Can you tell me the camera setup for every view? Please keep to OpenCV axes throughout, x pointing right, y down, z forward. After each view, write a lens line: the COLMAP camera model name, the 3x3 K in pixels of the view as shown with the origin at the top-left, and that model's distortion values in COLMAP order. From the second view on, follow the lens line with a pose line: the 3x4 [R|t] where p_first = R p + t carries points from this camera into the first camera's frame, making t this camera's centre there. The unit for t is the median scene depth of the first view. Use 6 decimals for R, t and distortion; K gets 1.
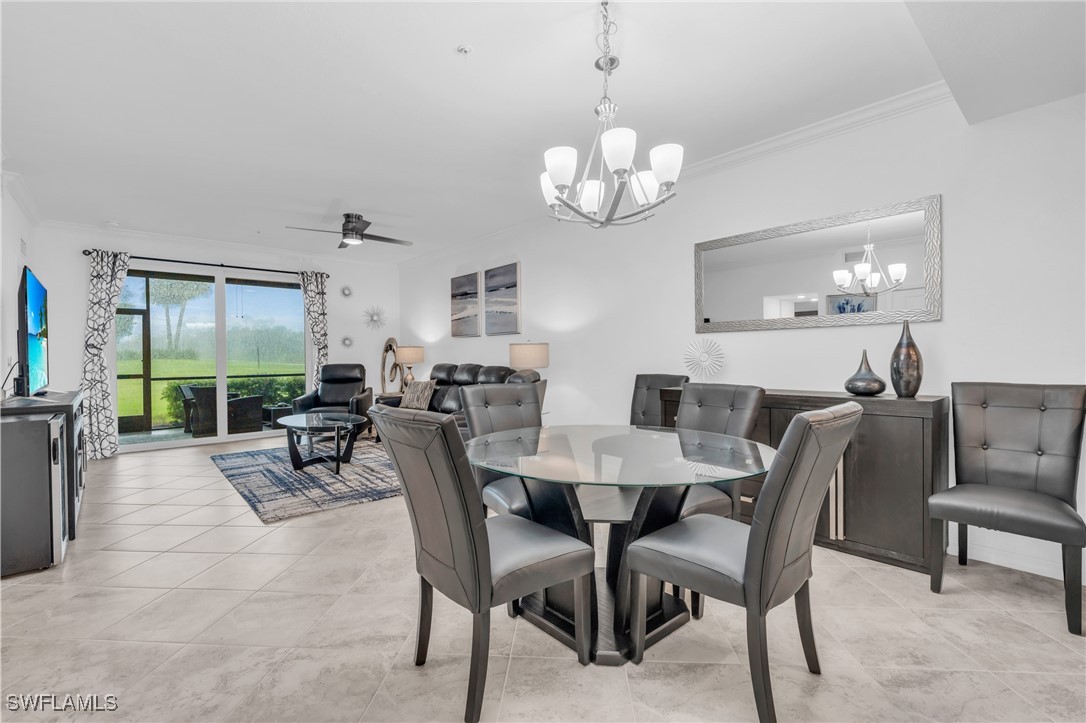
lens RADIAL K [[483.1, 0, 541.9], [0, 483.1, 357.8], [0, 0, 1]] dist [-0.007809, 0.001853]
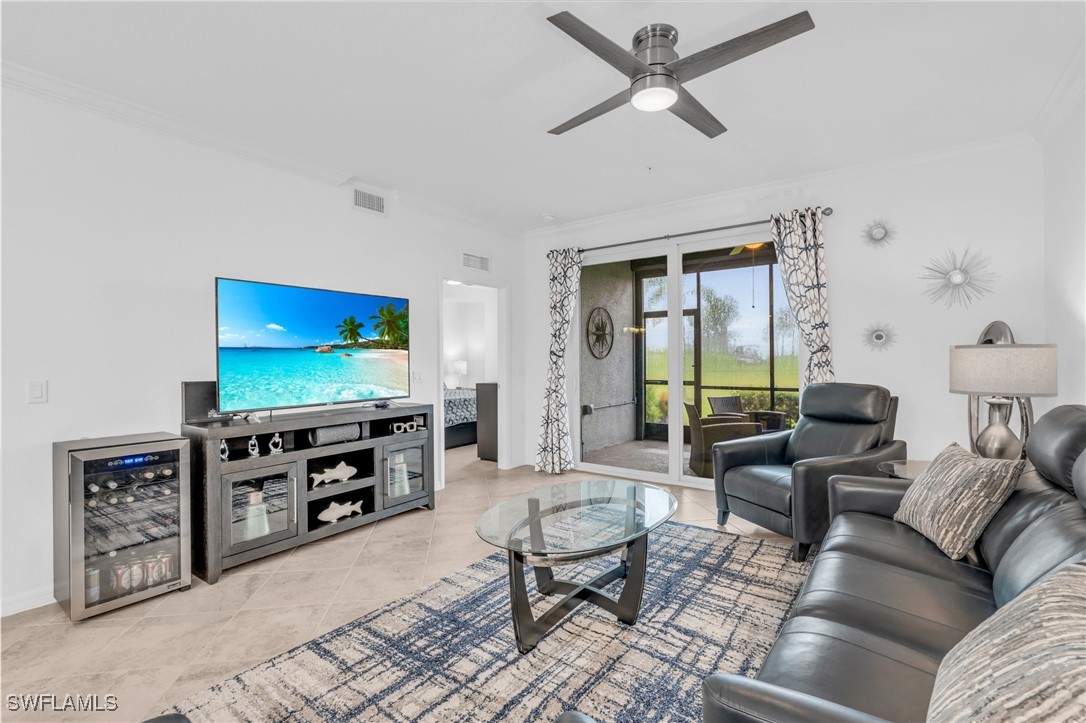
lens RADIAL K [[483.1, 0, 536.2], [0, 483.1, 364.9], [0, 0, 1]] dist [-0.007809, 0.001853]
pose [[0.206642, 0.019923, -0.978214, -0.003413], [-0.000390, 0.999794, 0.020280, -0.017847], [0.978417, -0.003809, 0.206607, 0.669428]]
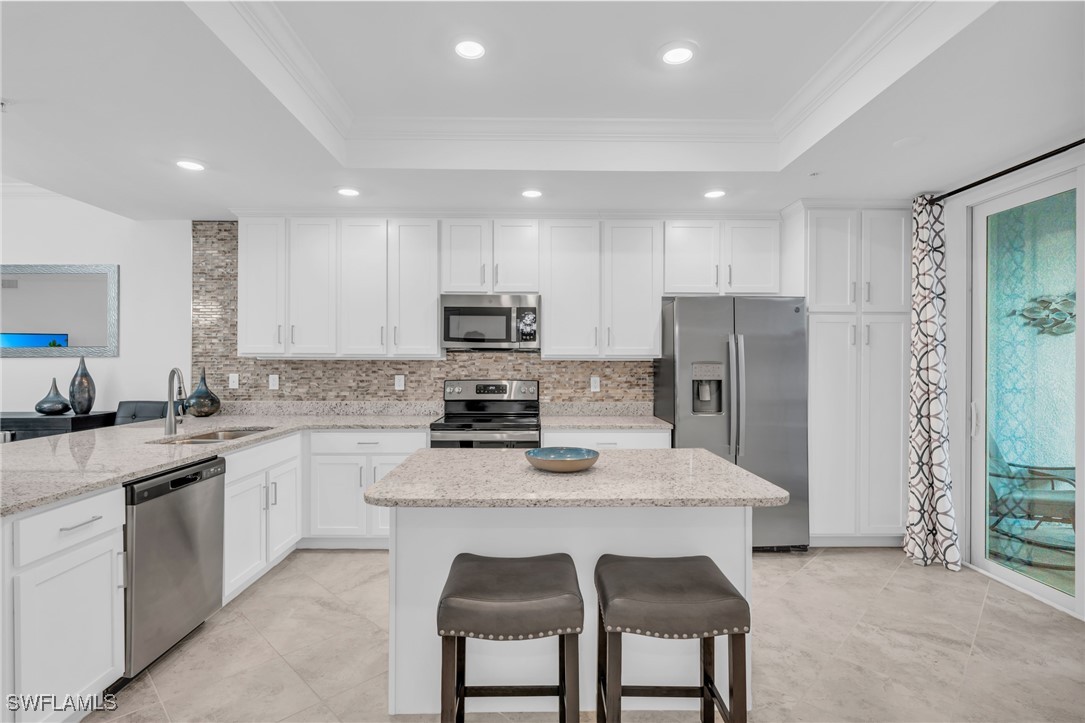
lens RADIAL K [[521.7, 0, 540.9], [0, 521.7, 362.2], [0, 0, 1]] dist [-0.007629, 0.001039]
pose [[0.650686, 0.006064, 0.759323, 0.213881], [-0.003146, 0.999981, -0.005290, -0.024629], [-0.759340, 0.001054, 0.650693, -0.384088]]
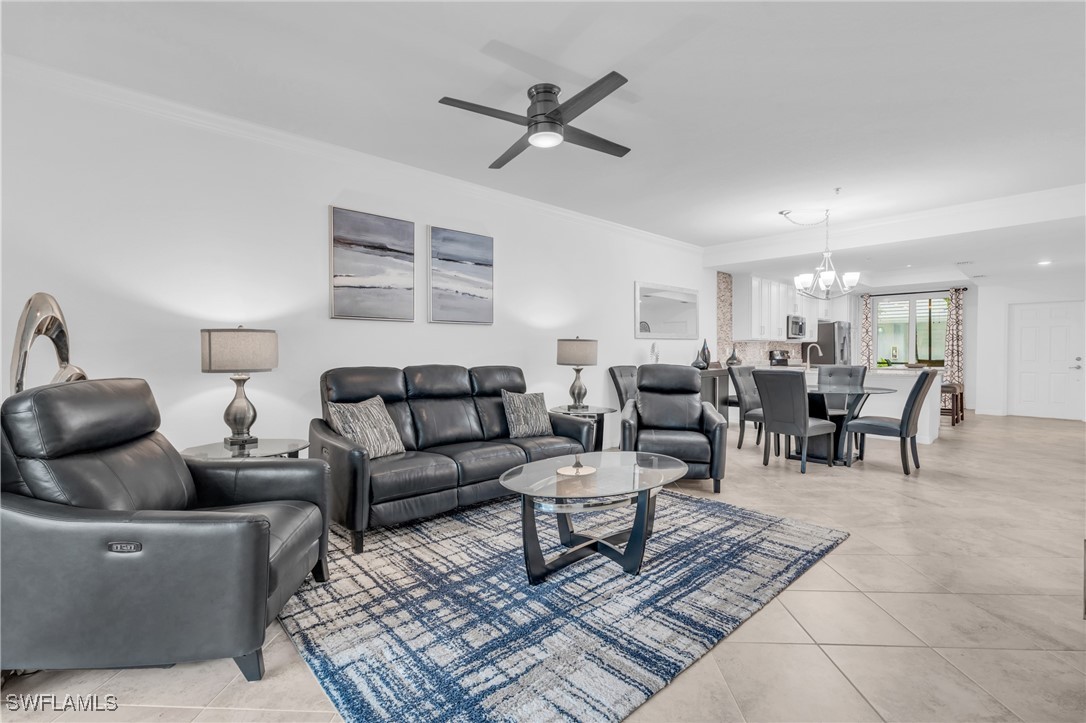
lens RADIAL K [[483.1, 0, 533.5], [0, 483.1, 358.5], [0, 0, 1]] dist [-0.007809, 0.001853]
pose [[-0.014958, -0.012035, 0.999816, -0.770355], [0.004573, 0.999916, 0.012105, -0.003060], [-0.999878, 0.004753, -0.014901, 0.842139]]
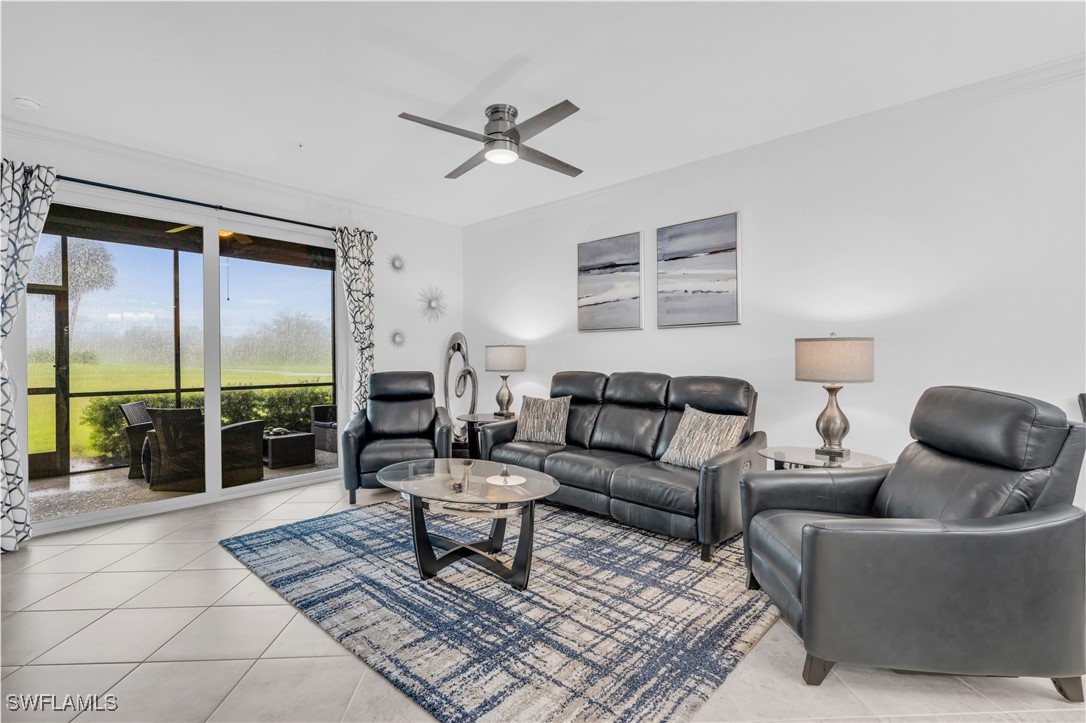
lens RADIAL K [[504.1, 0, 542.3], [0, 504.1, 359.5], [0, 0, 1]] dist [-0.009510, 0.002348]
pose [[0.993266, 0.002906, 0.115821, -0.338139], [-0.002096, 0.999972, -0.007115, 0.000605], [-0.115838, 0.006825, 0.993245, 0.337155]]
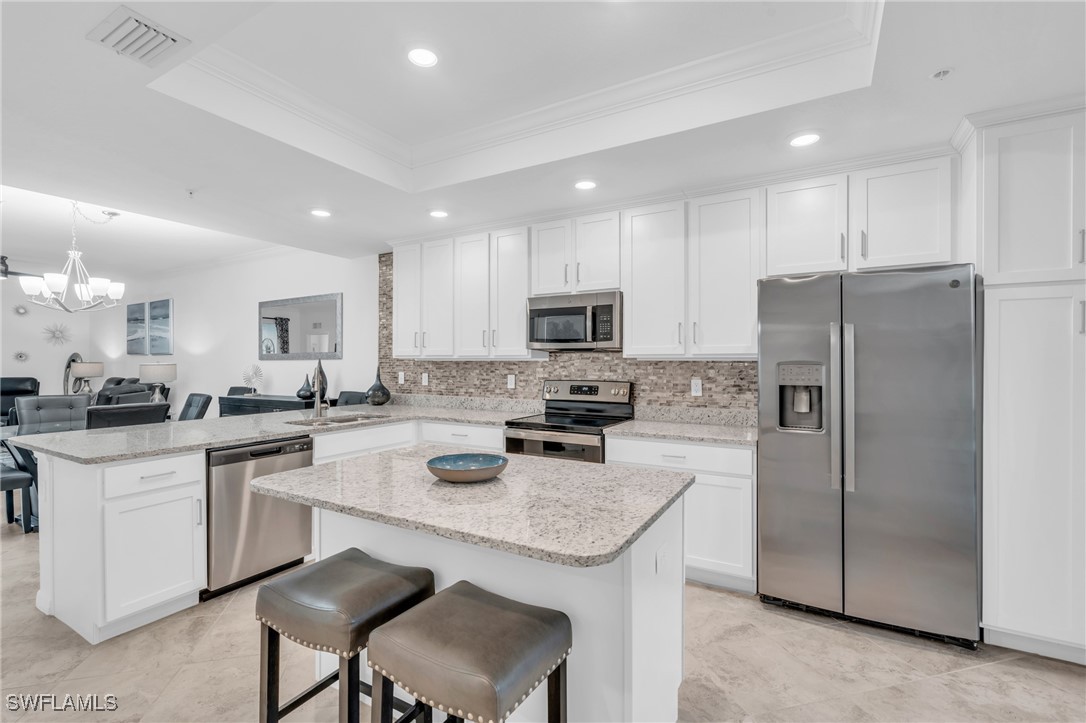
lens RADIAL K [[483.1, 0, 541.7], [0, 483.1, 361.9], [0, 0, 1]] dist [-0.007809, 0.001853]
pose [[0.947876, 0.006636, 0.318570, 0.424234], [-0.004928, 0.999969, -0.006166, -0.024965], [-0.318601, 0.004274, 0.947879, -0.460552]]
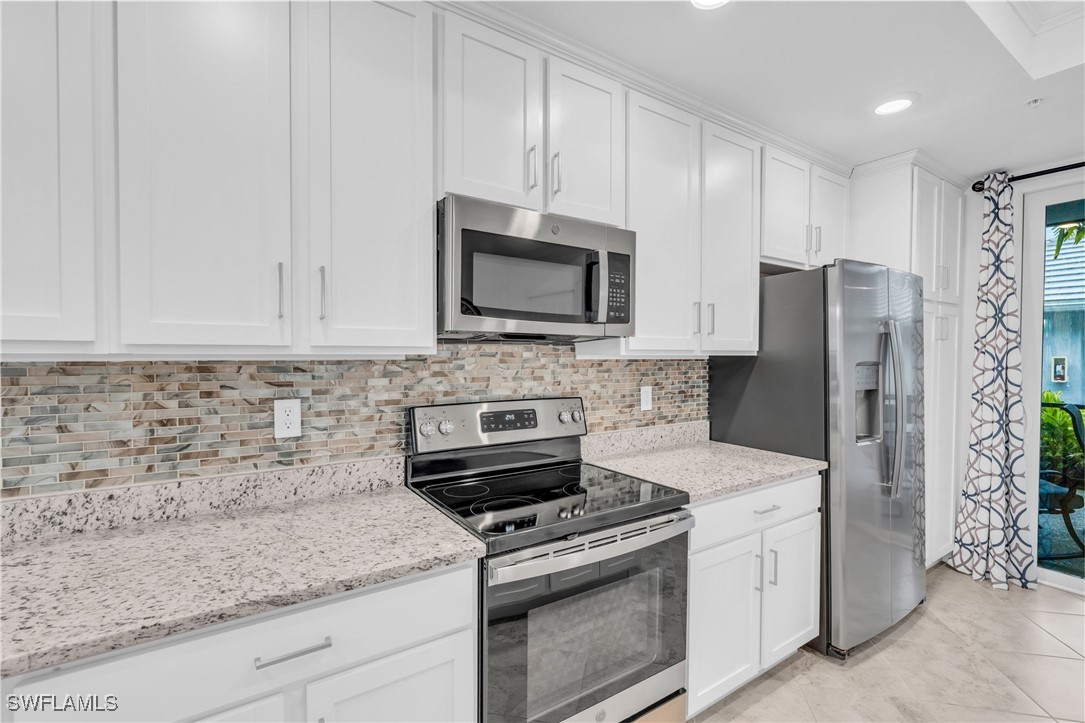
lens RADIAL K [[482.7, 0, 538.8], [0, 482.7, 362.3], [0, 0, 1]] dist [-0.007809, 0.001853]
pose [[0.142322, -0.012435, 0.989742, 0.379933], [-0.001409, 0.999918, 0.012765, -0.032654], [-0.989819, -0.003211, 0.142293, 0.019659]]
